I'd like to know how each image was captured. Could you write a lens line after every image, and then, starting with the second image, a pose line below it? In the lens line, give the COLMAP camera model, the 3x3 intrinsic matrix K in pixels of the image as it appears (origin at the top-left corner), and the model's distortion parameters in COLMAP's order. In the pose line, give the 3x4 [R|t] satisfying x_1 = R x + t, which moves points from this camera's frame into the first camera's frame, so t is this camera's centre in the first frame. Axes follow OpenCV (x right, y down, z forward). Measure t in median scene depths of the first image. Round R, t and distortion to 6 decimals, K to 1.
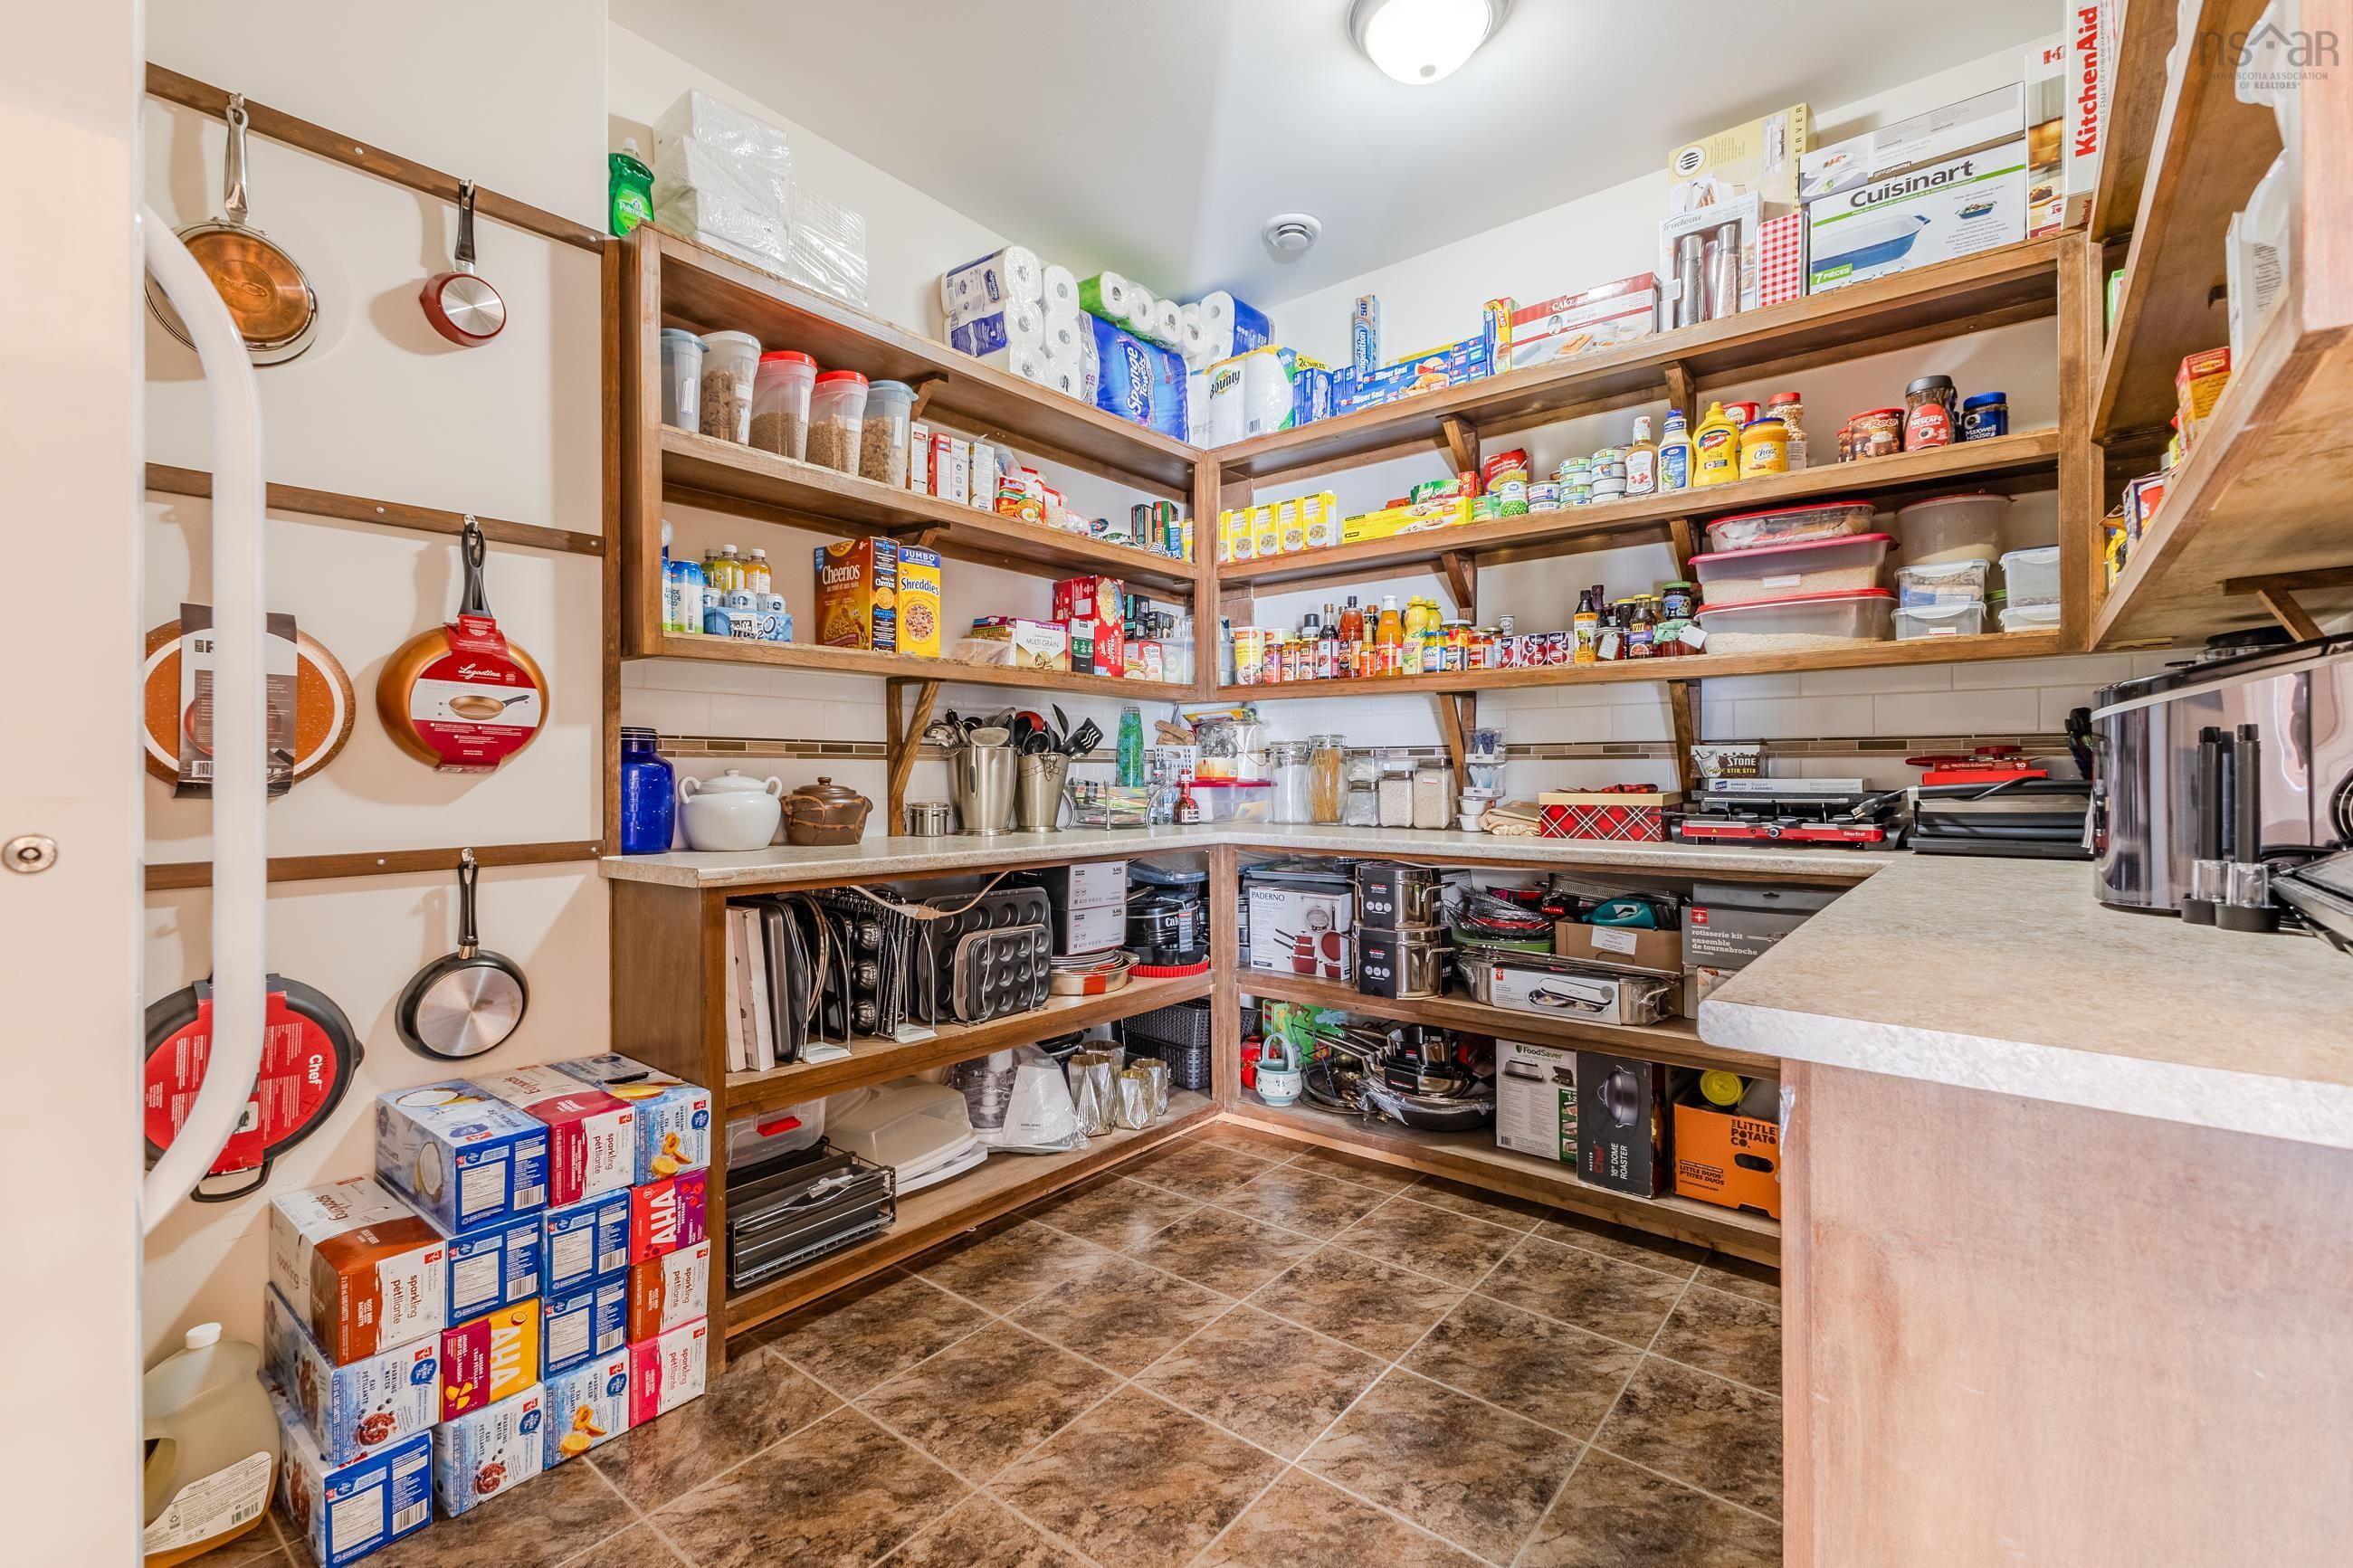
lens RADIAL K [[1024.6, 0, 1163.9], [0, 1024.6, 775.1], [0, 0, 1]] dist [0.005616, -0.002539]
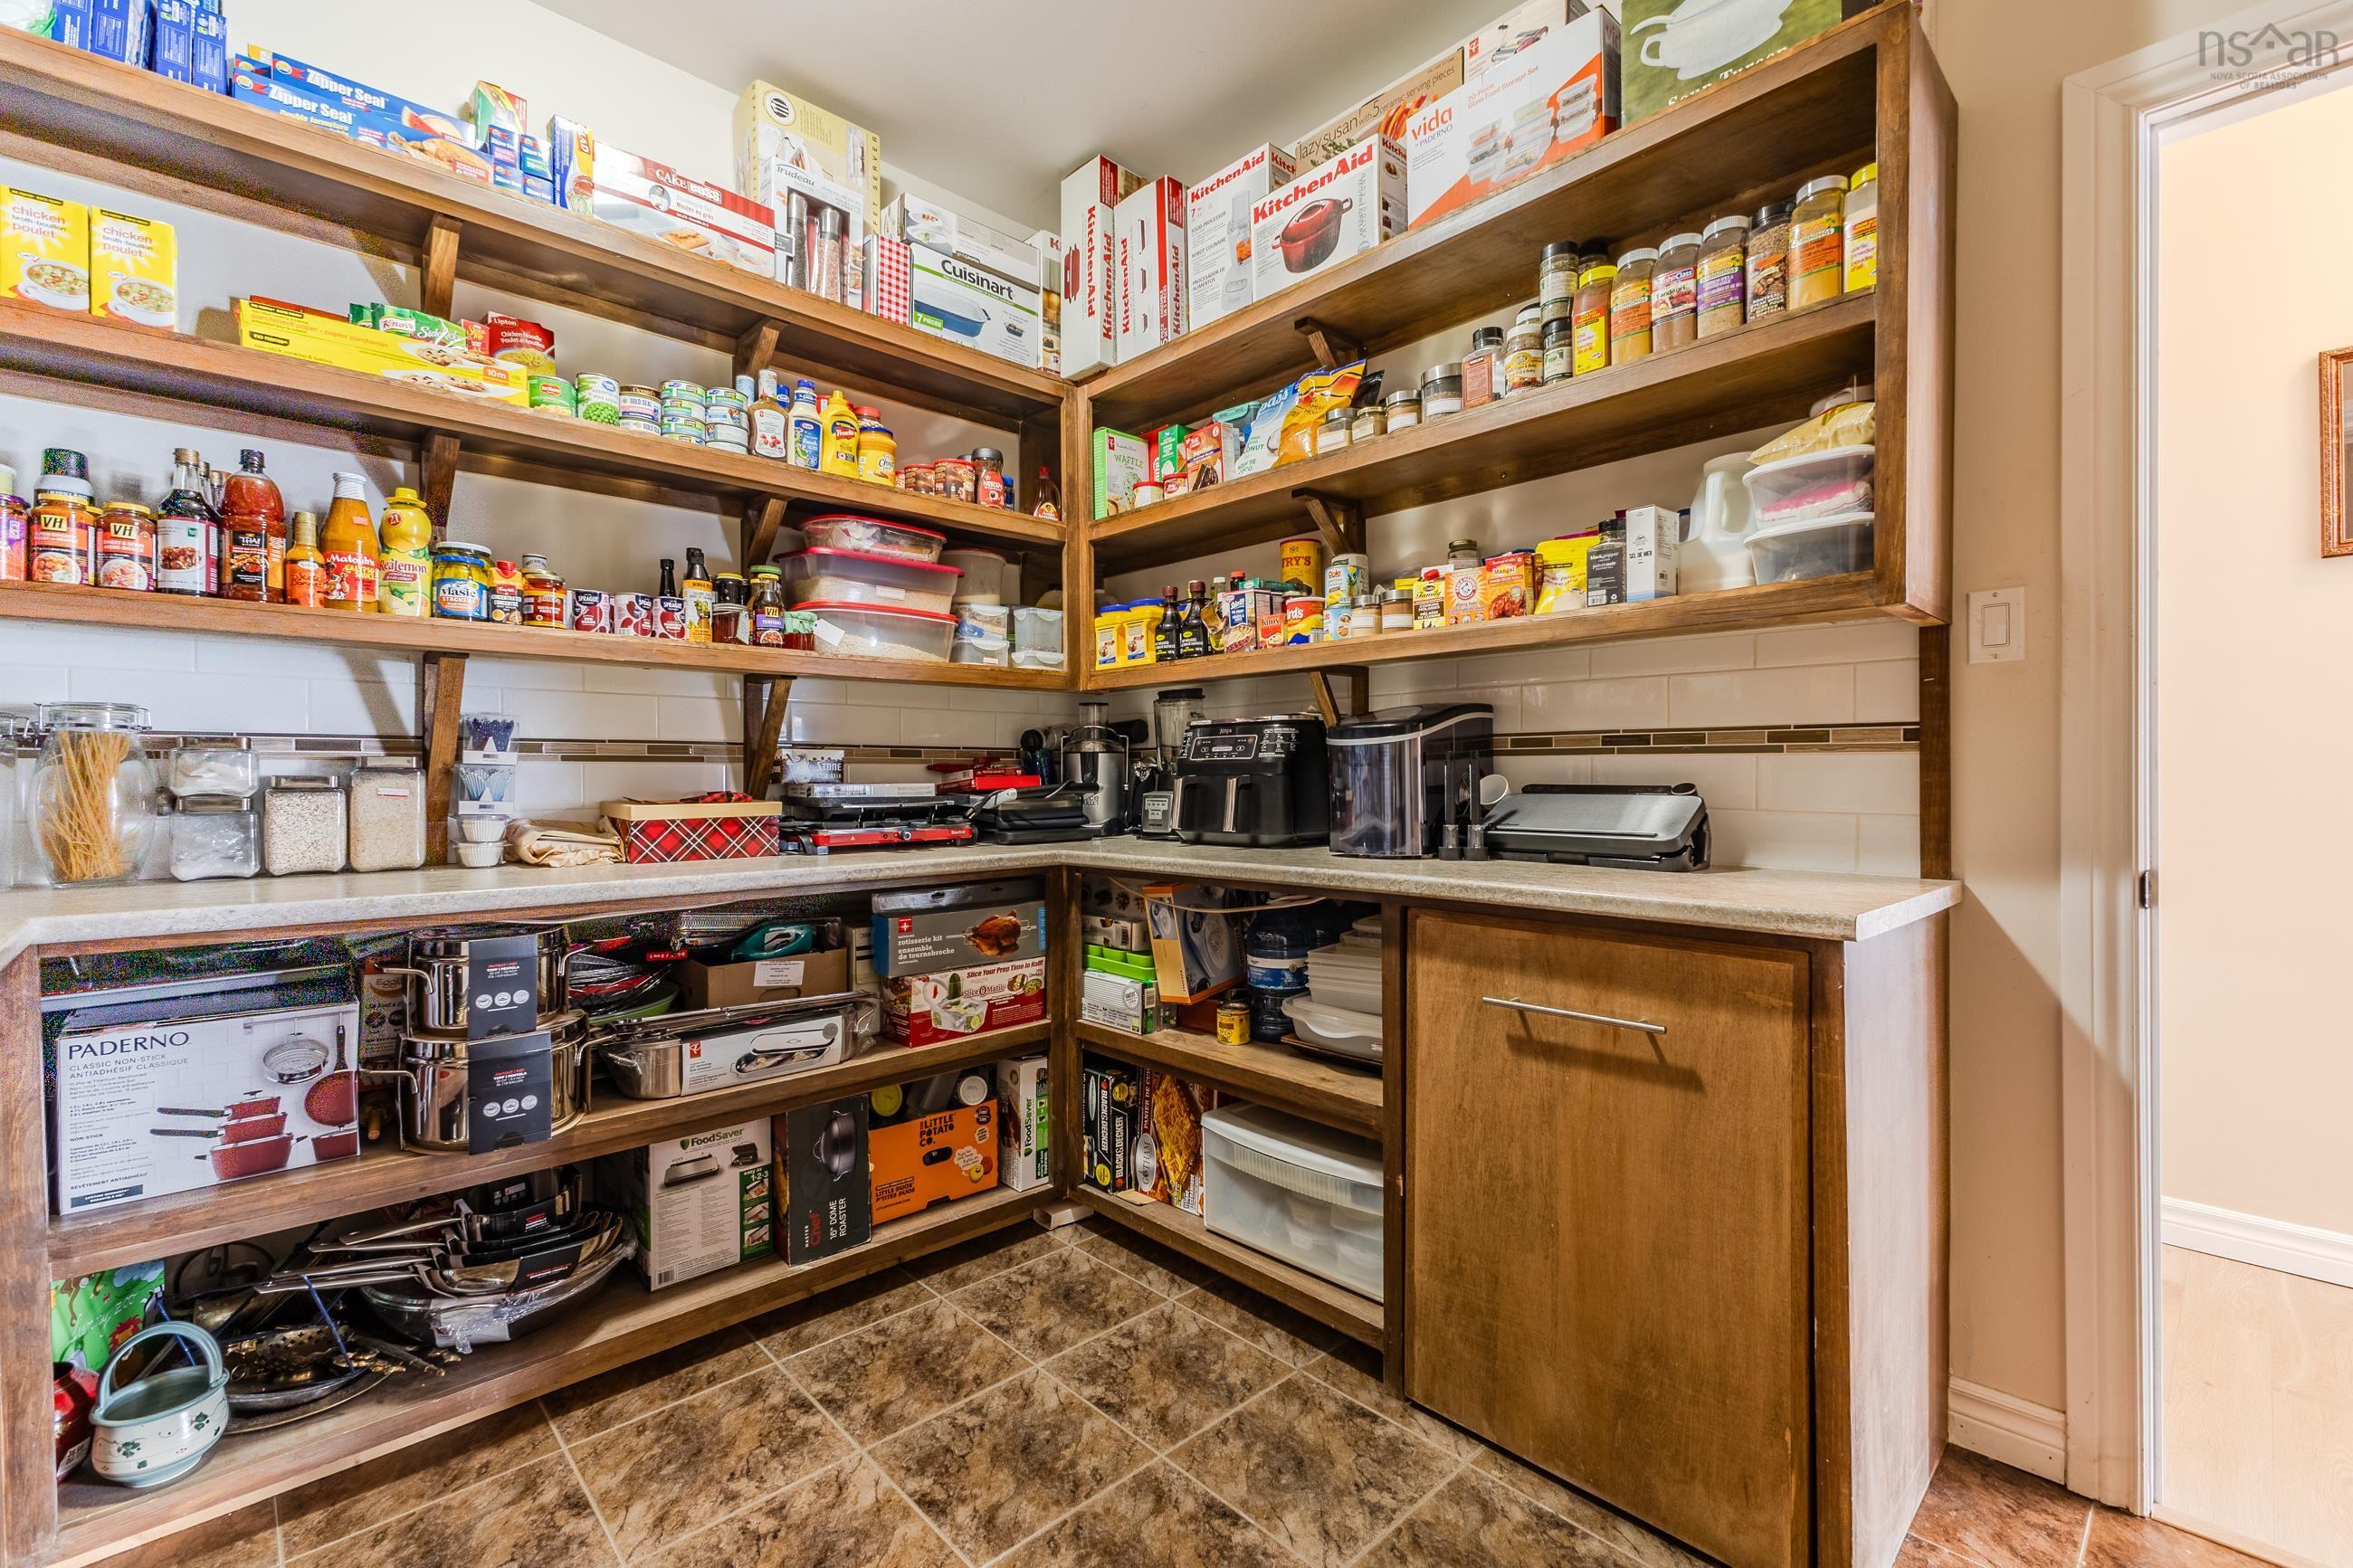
lens RADIAL K [[1024.6, 0, 1165.4], [0, 1024.6, 779.9], [0, 0, 1]] dist [0.005616, -0.002539]
pose [[0.112919, -0.002693, 0.993601, -0.368927], [0.005084, 0.999985, 0.002133, -0.000771], [-0.993591, 0.004811, 0.112931, 0.573608]]
